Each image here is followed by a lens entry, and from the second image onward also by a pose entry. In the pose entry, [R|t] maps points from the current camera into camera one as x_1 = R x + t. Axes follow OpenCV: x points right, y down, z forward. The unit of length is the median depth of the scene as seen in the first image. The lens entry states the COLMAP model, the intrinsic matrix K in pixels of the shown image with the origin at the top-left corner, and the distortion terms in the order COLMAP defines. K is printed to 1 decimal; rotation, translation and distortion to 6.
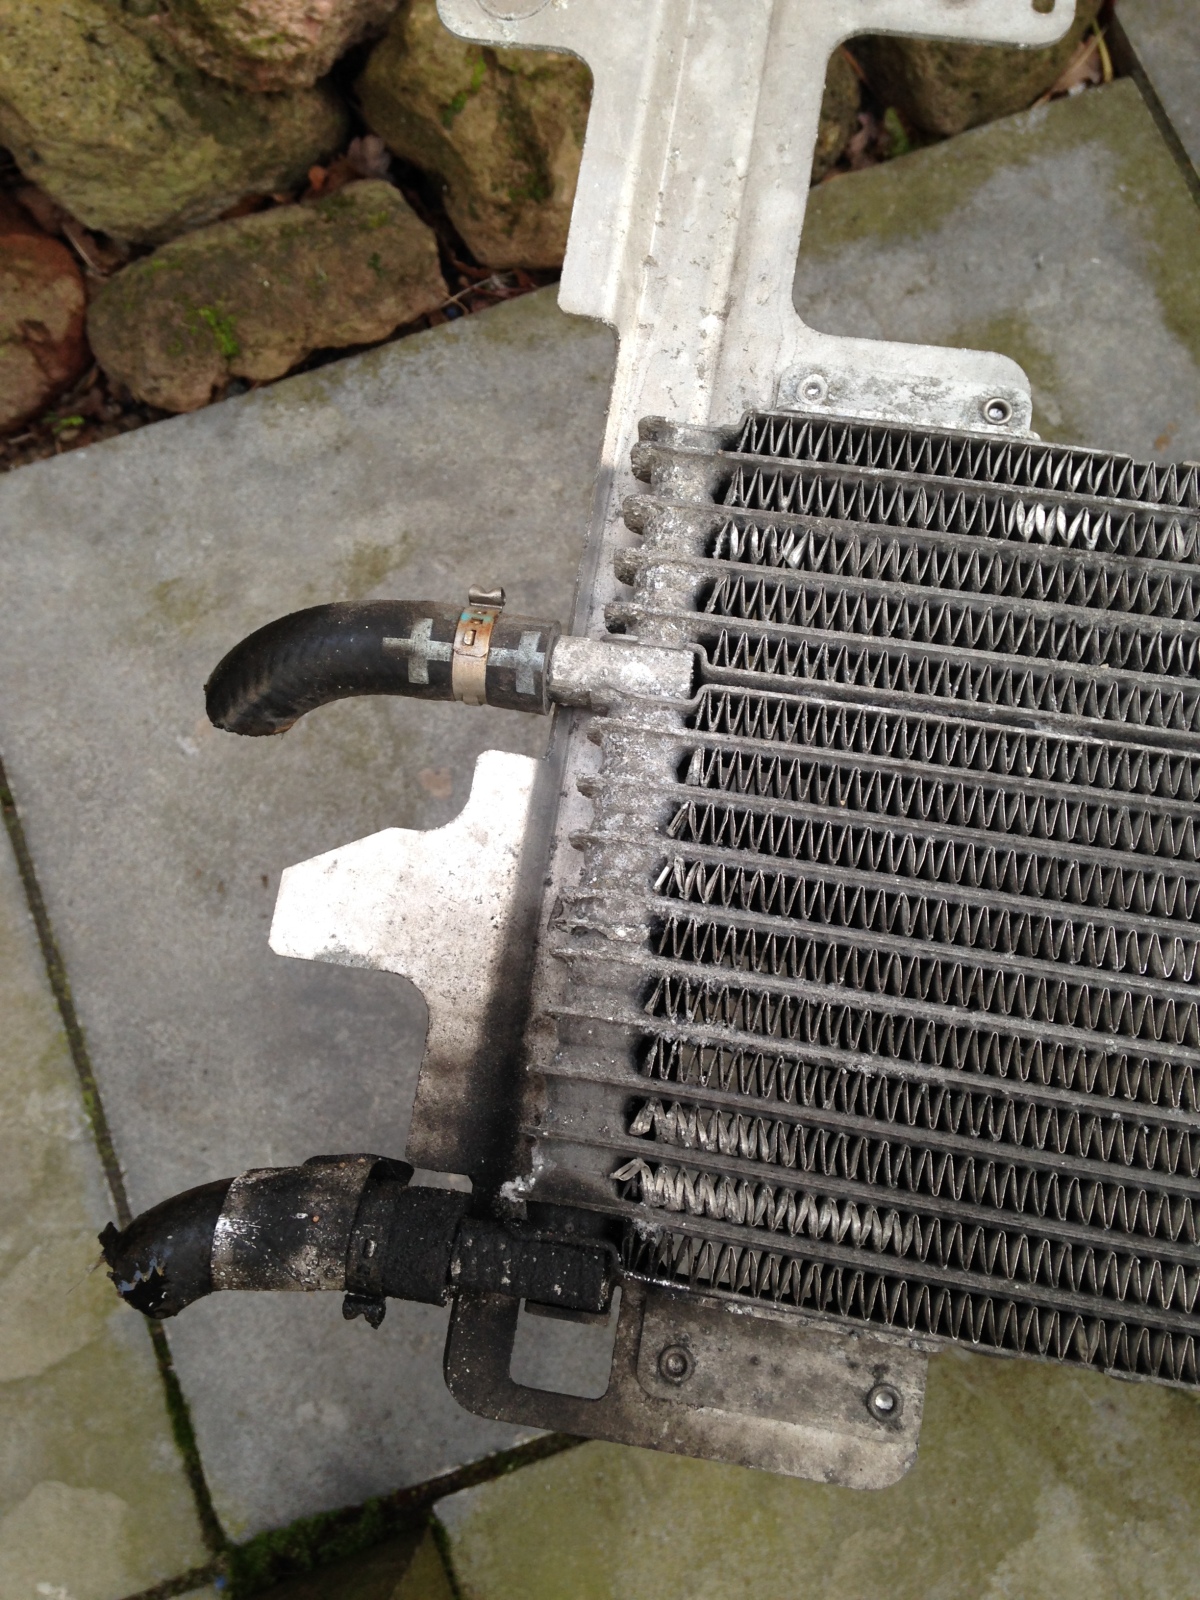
lens RADIAL K [[1430.7, 0, 600.0], [0, 1430.7, 800.0], [0, 0, 1]] dist [0.173949, -0.273690]
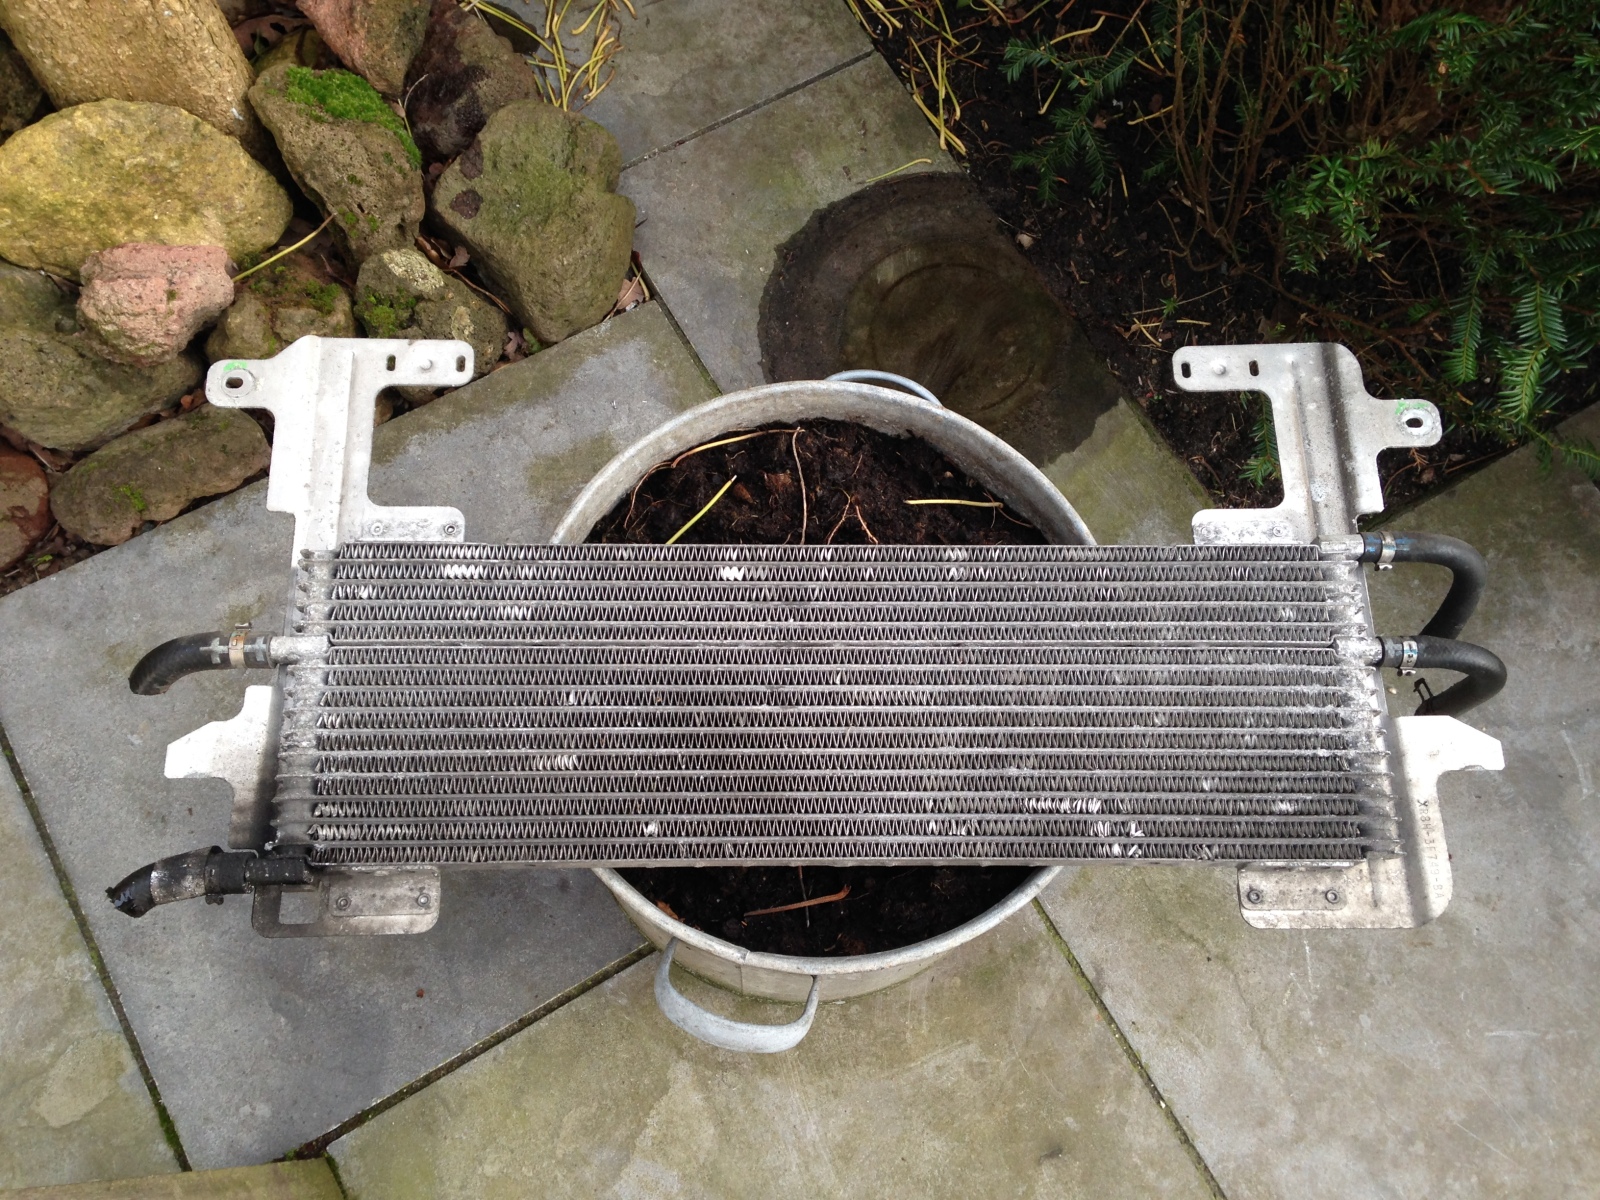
lens RADIAL K [[1430.7, 0, 800.0], [0, 1430.7, 600.0], [0, 0, 1]] dist [0.173949, -0.273690]
pose [[0.979907, -0.136181, 0.145728, 0.486247], [0.154922, 0.979850, -0.126069, 0.273781], [-0.125624, 0.146112, 0.981259, -1.561931]]
